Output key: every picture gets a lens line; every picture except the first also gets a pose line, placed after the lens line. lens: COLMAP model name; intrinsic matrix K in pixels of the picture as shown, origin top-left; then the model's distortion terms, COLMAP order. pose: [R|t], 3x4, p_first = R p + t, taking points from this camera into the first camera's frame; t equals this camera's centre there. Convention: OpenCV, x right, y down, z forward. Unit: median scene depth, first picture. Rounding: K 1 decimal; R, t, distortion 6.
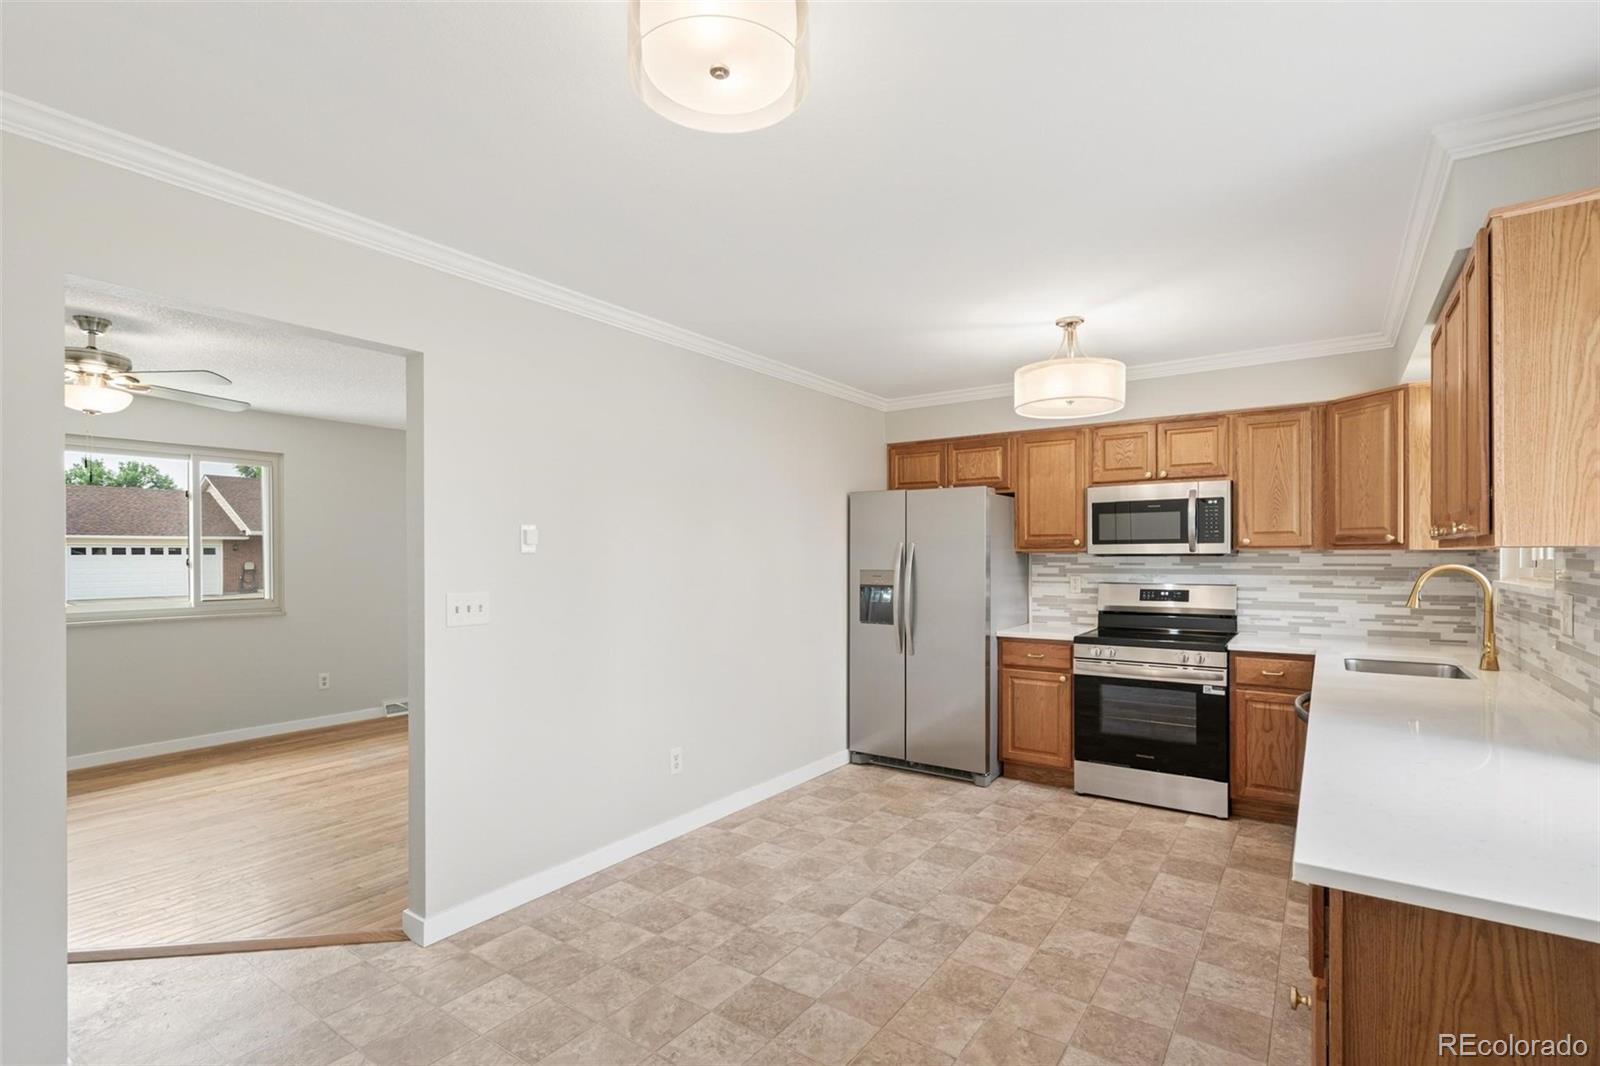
lens RADIAL K [[747.4, 0, 803.8], [0, 747.4, 555.8], [0, 0, 1]] dist [0.000642, 0.000489]
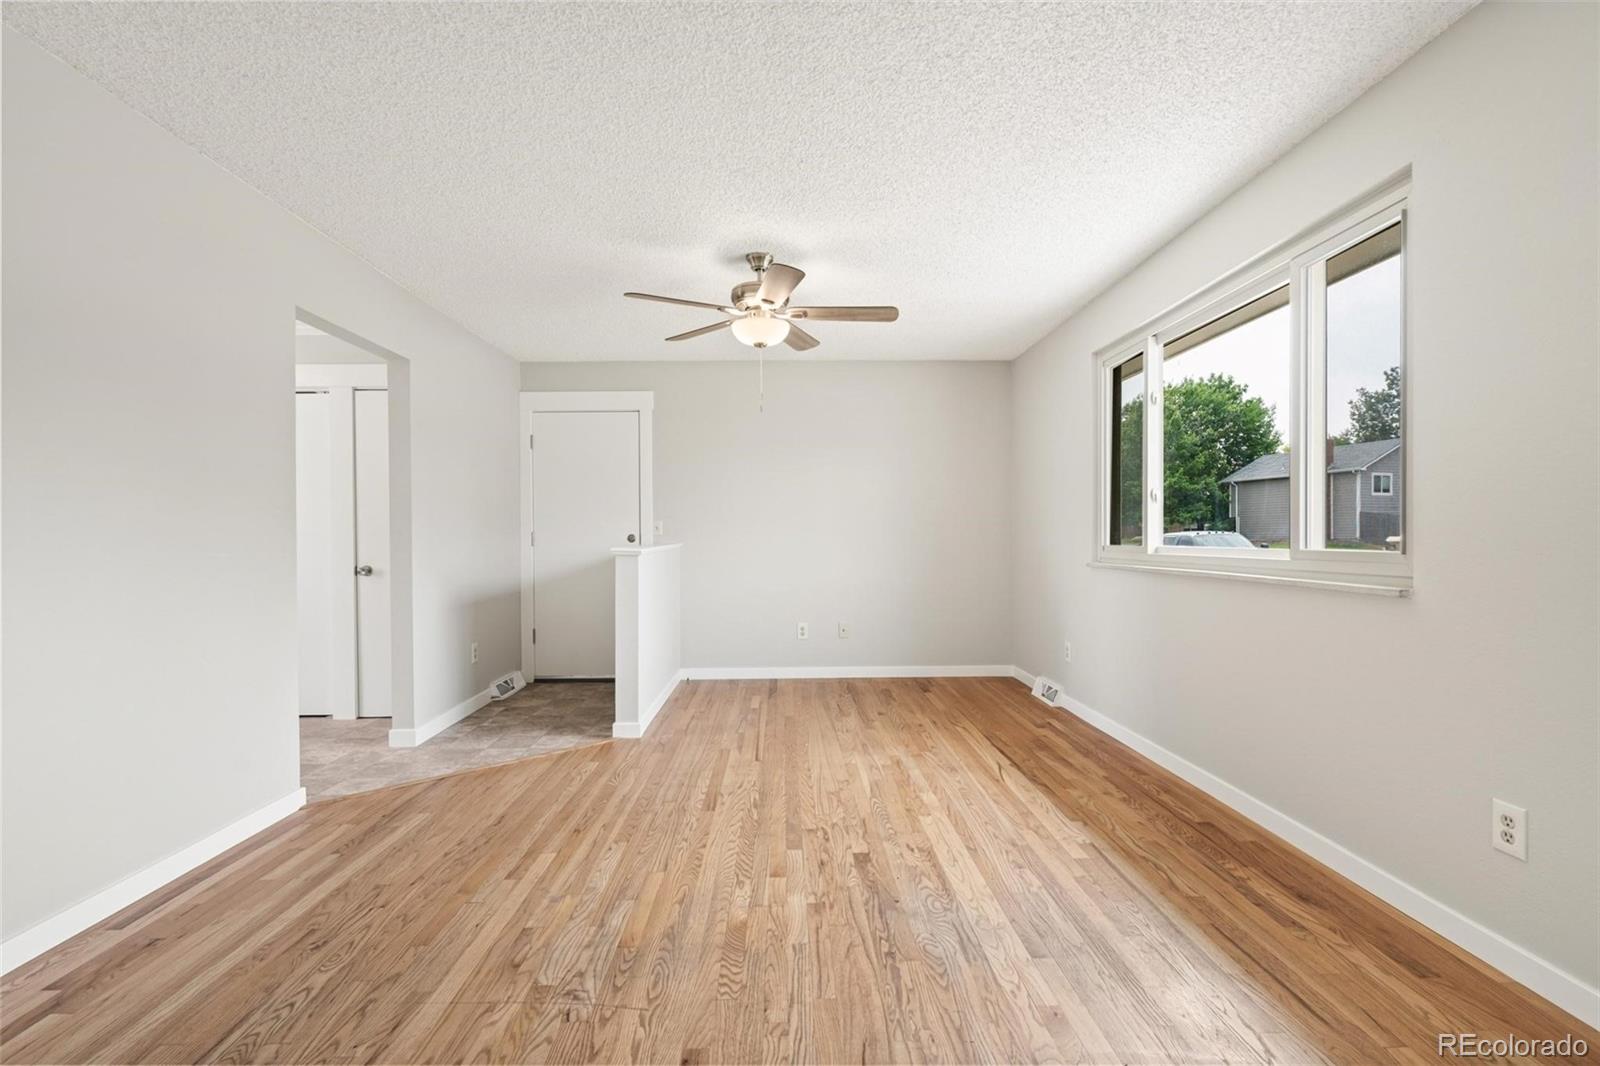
lens RADIAL K [[719.8, 0, 791.0], [0, 719.8, 542.8], [0, 0, 1]] dist [-0.000805, -0.000046]
pose [[-0.807155, 0.009658, -0.590261, -0.324182], [0.005033, 0.999942, 0.009480, 0.064278], [0.590319, 0.004681, -0.807157, 1.511768]]
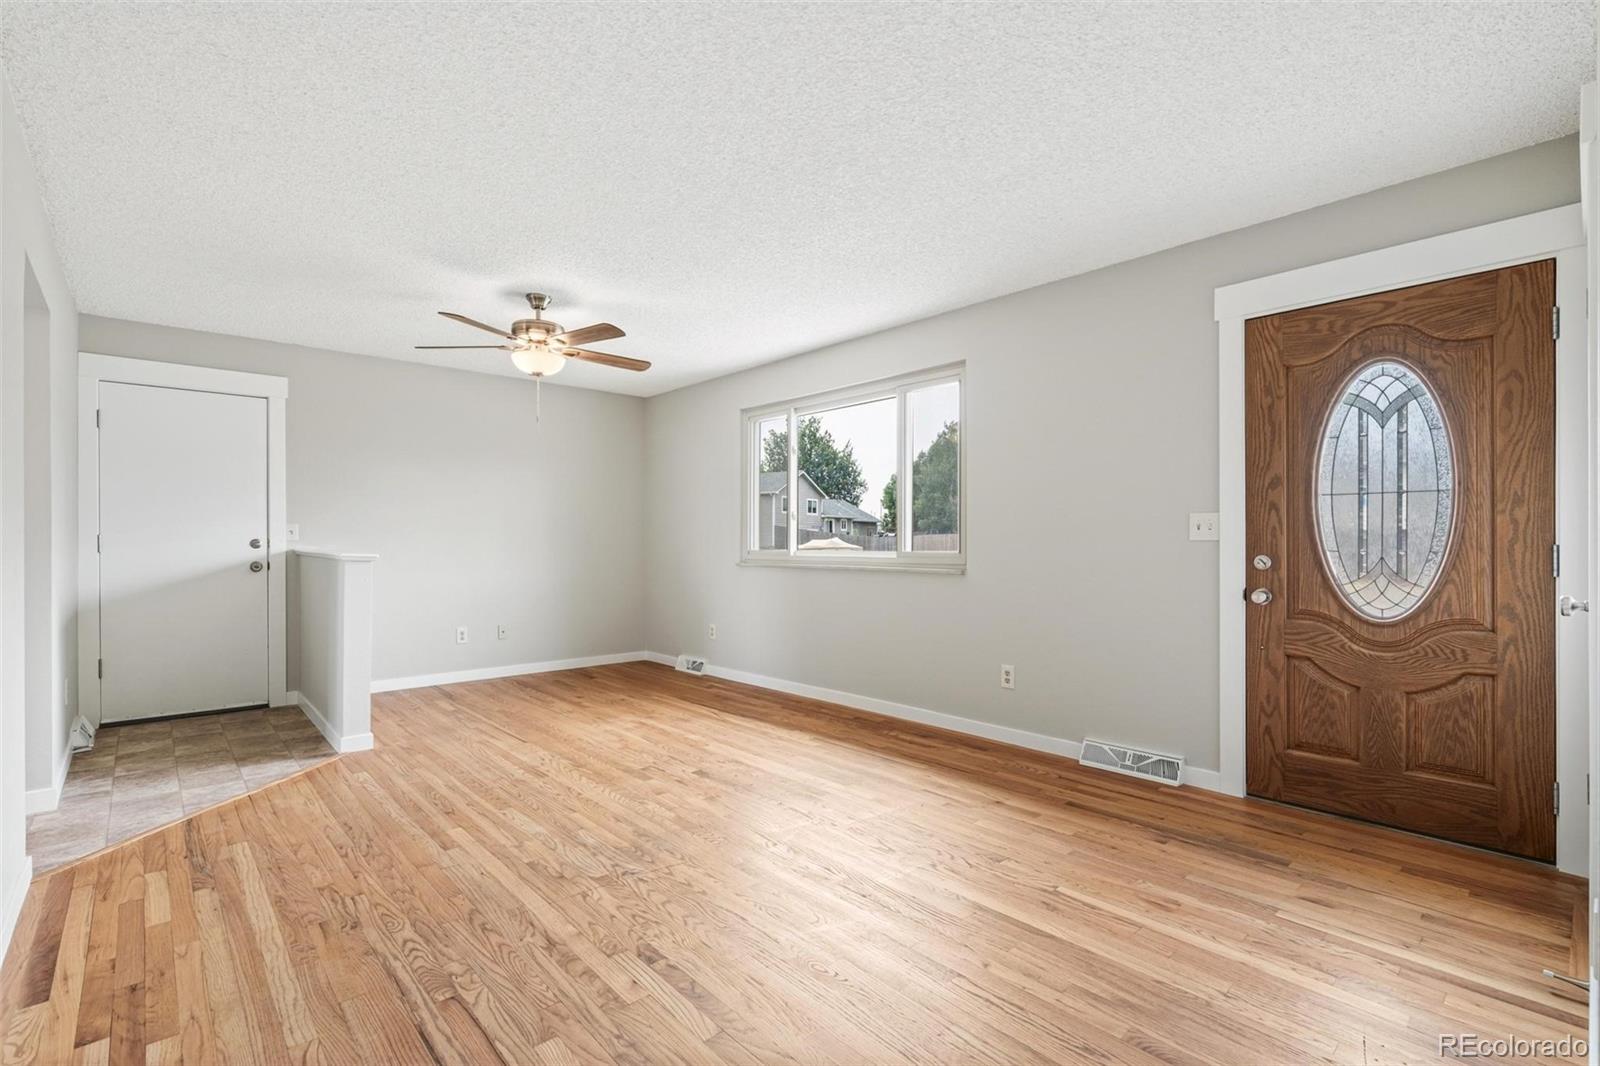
lens RADIAL K [[725.3, 0, 792.7], [0, 725.3, 546.9], [0, 0, 1]] dist [-0.001515, 0.000373]
pose [[-0.228005, 0.006111, -0.973641, 0.063849], [-0.000667, 0.999979, 0.006433, 0.064393], [0.973660, 0.002116, -0.227997, 1.363248]]
